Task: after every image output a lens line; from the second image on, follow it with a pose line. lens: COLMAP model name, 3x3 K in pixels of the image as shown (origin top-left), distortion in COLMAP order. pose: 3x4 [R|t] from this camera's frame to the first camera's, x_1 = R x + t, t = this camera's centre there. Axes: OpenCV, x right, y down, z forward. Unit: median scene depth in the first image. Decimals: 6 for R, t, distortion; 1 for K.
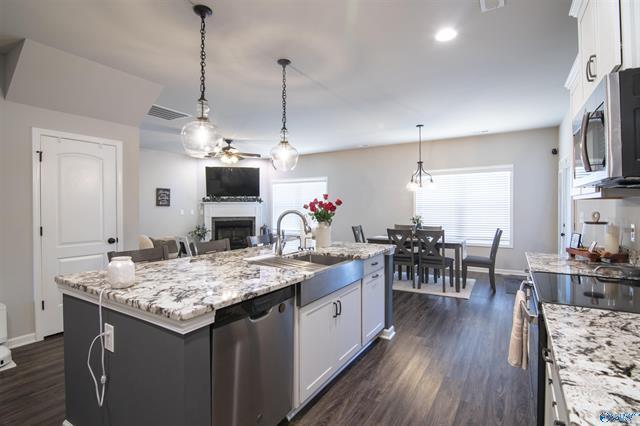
lens RADIAL K [[307.9, 0, 318.5], [0, 307.9, 208.6], [0, 0, 1]] dist [0.003584, 0.000486]
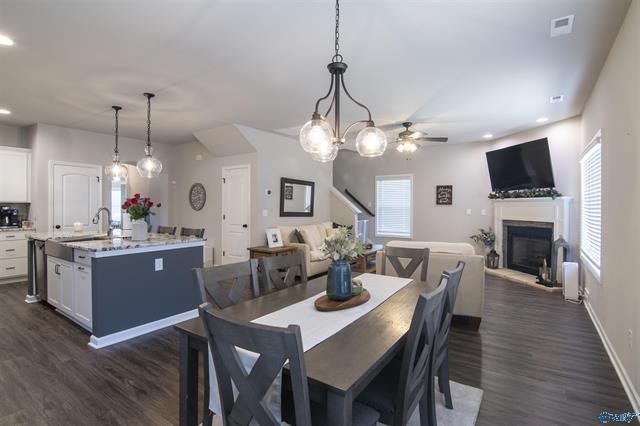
lens RADIAL K [[307.9, 0, 318.5], [0, 307.9, 208.6], [0, 0, 1]] dist [0.003584, 0.000486]
pose [[-0.050655, 0.010495, -0.998661, 0.431831], [-0.006972, 0.999917, 0.010862, -0.003478], [0.998692, 0.007512, -0.050577, 0.660853]]
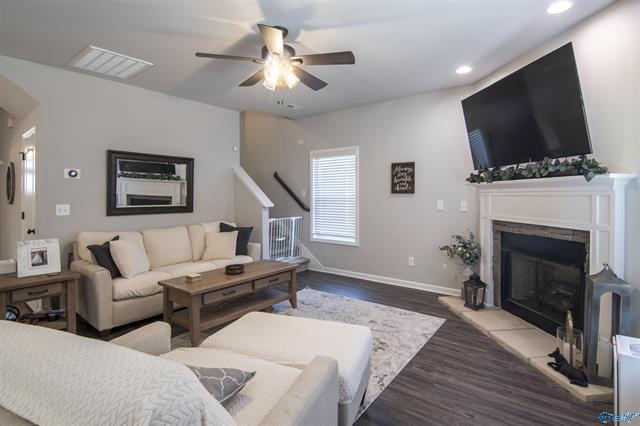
lens RADIAL K [[319.7, 0, 309.5], [0, 319.7, 197.2], [0, 0, 1]] dist [-0.001277, -0.000094]
pose [[-0.118524, 0.007308, -0.992924, 0.104017], [-0.002140, 0.999969, 0.007615, -0.005187], [0.992949, 0.003028, -0.118504, 0.885727]]
